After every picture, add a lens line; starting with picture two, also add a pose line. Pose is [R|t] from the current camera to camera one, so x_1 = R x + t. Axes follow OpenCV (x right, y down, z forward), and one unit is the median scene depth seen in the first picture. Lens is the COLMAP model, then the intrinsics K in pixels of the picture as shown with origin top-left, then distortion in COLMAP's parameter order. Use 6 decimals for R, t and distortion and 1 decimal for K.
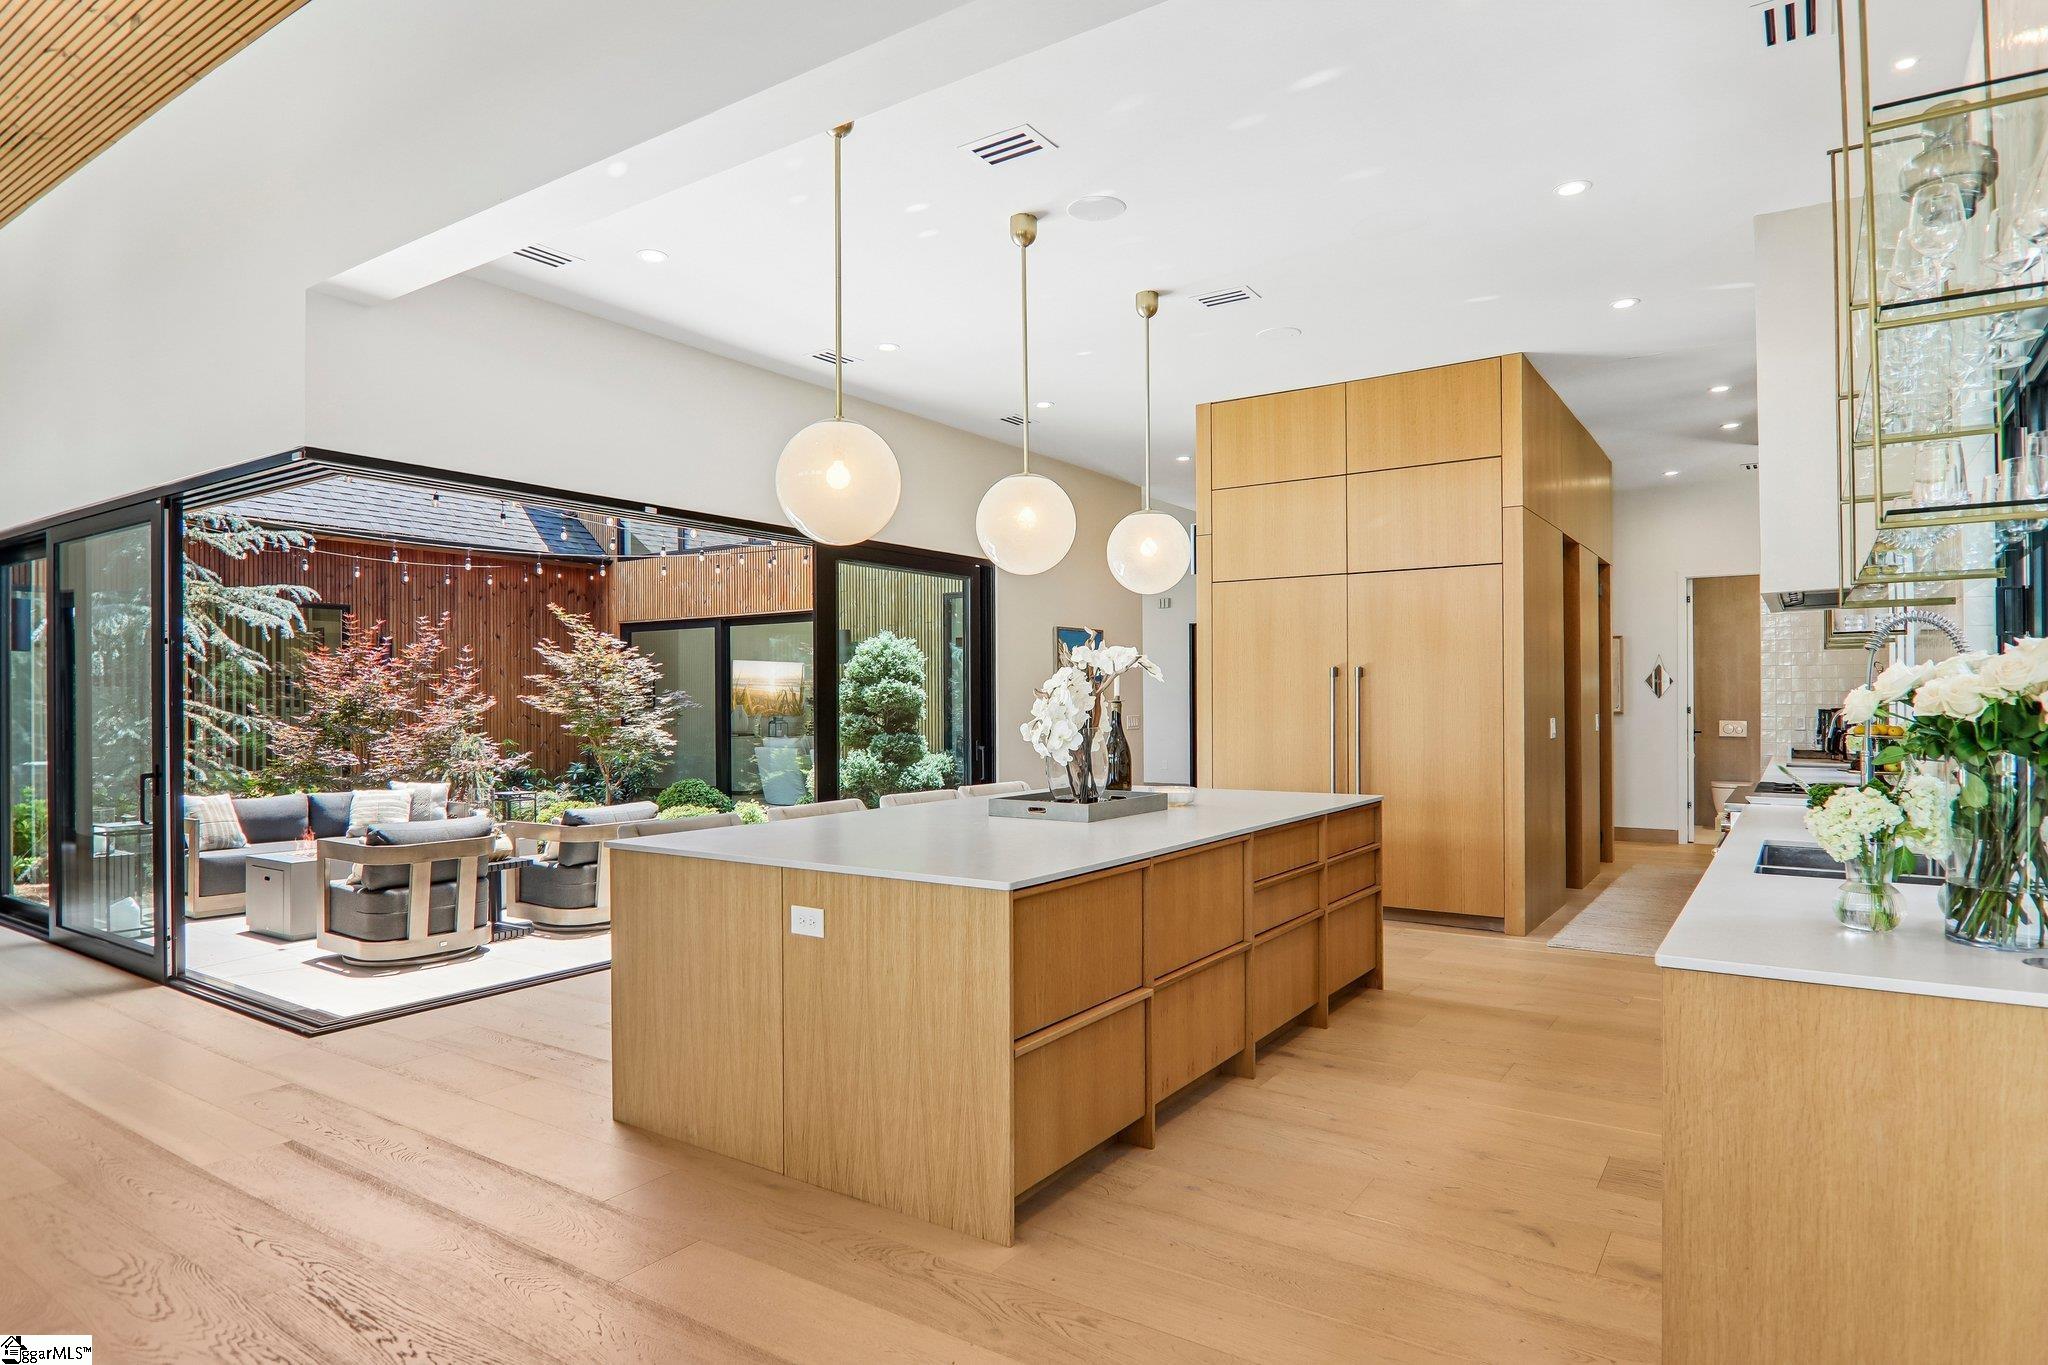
lens RADIAL K [[1144.8, 0, 1019.1], [0, 1144.8, 693.2], [0, 0, 1]] dist [-0.002488, -0.002414]
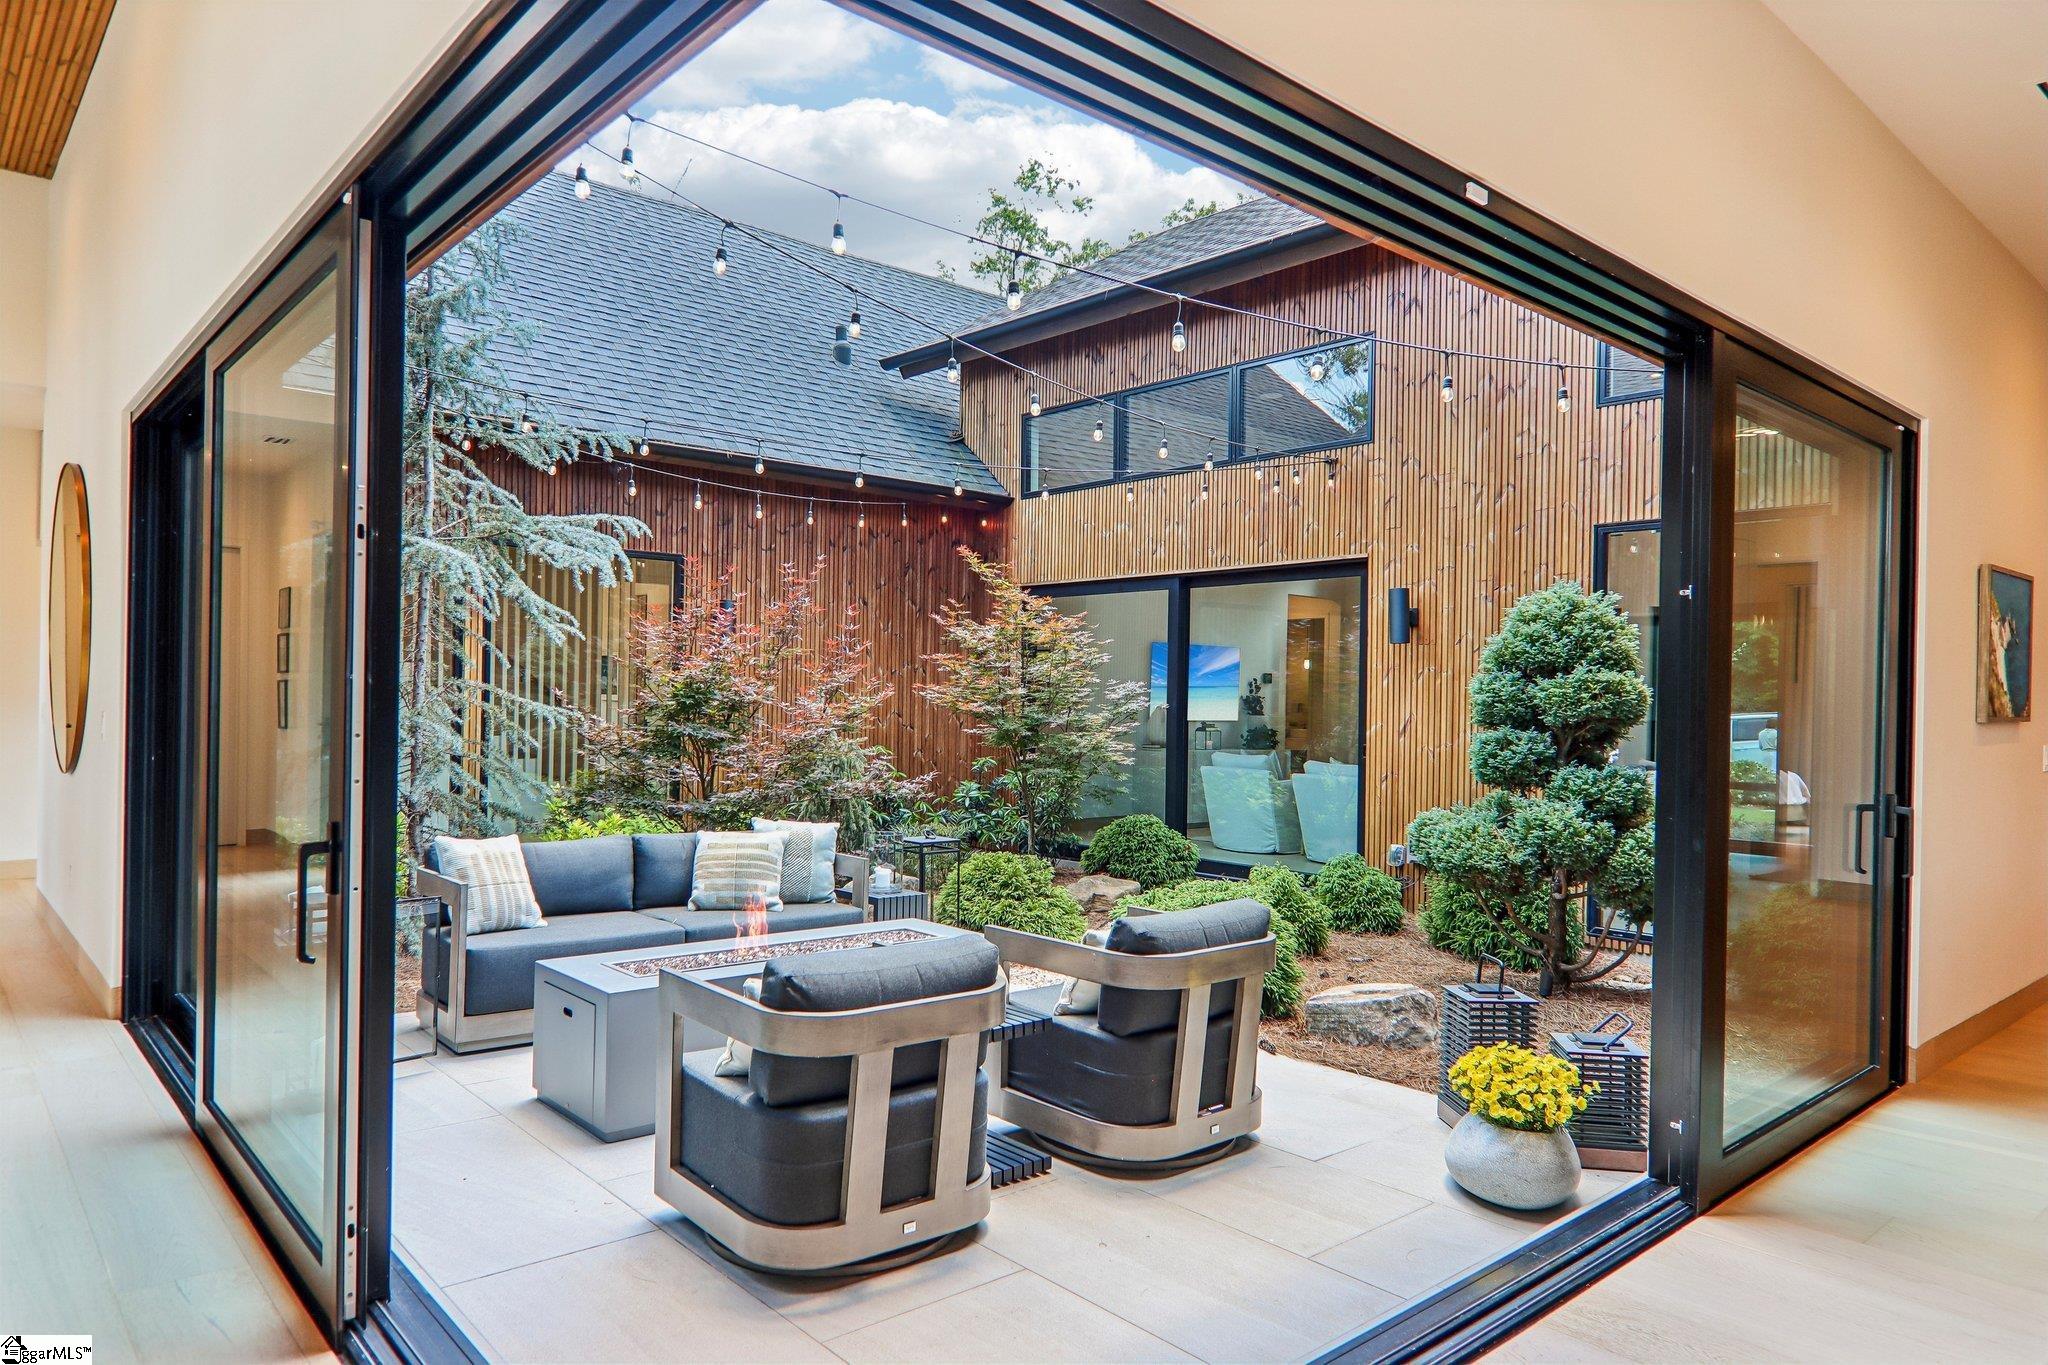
lens RADIAL K [[1282.3, 0, 1029.6], [0, 1282.3, 690.4], [0, 0, 1]] dist [0.000529, 0.000303]
pose [[0.969725, 0.020587, -0.243332, -0.222472], [-0.021294, 0.999773, -0.000273, 0.005381], [0.243271, 0.005447, 0.969943, 0.341750]]
